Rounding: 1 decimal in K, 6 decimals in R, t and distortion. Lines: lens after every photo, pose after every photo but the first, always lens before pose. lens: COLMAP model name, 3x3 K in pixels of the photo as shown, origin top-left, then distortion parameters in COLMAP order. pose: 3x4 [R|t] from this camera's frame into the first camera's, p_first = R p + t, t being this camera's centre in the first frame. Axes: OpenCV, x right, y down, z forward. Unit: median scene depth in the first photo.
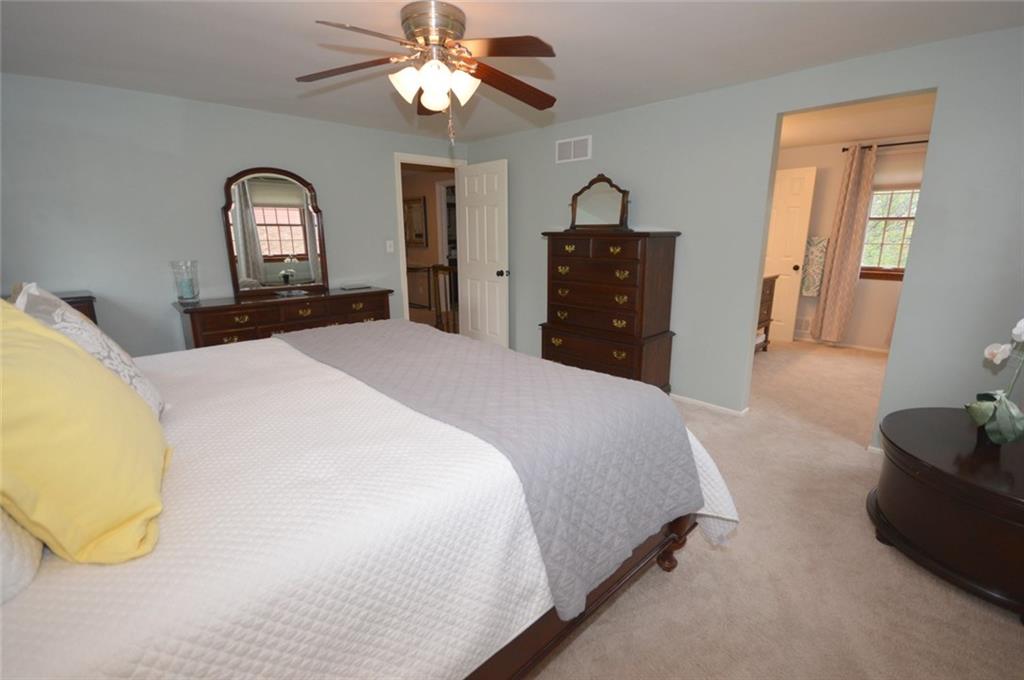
lens RADIAL K [[457.5, 0, 503.5], [0, 457.5, 343.3], [0, 0, 1]] dist [-0.001651, -0.001807]
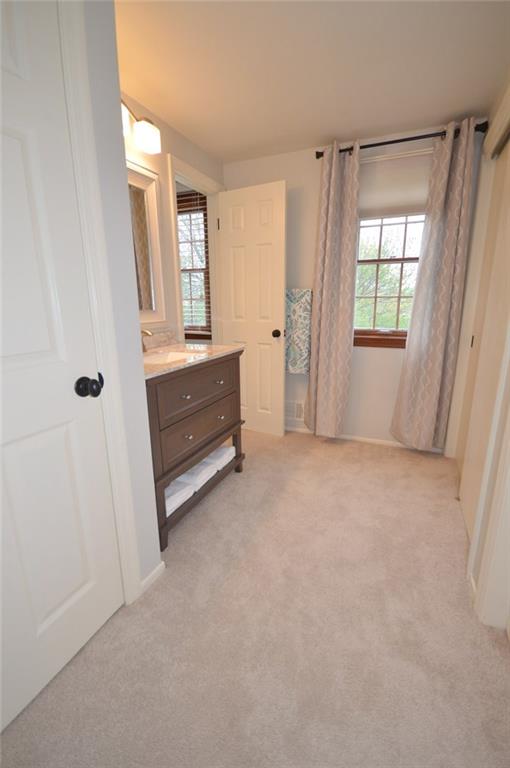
lens RADIAL K [[343.1, 0, 256.2], [0, 343.1, 389.1], [0, 0, 1]] dist [-0.001651, -0.001807]
pose [[0.919632, -0.097348, 0.380528, 0.426027], [0.093765, 0.995201, 0.027991, -0.104113], [-0.381426, 0.009939, 0.924346, 0.559220]]
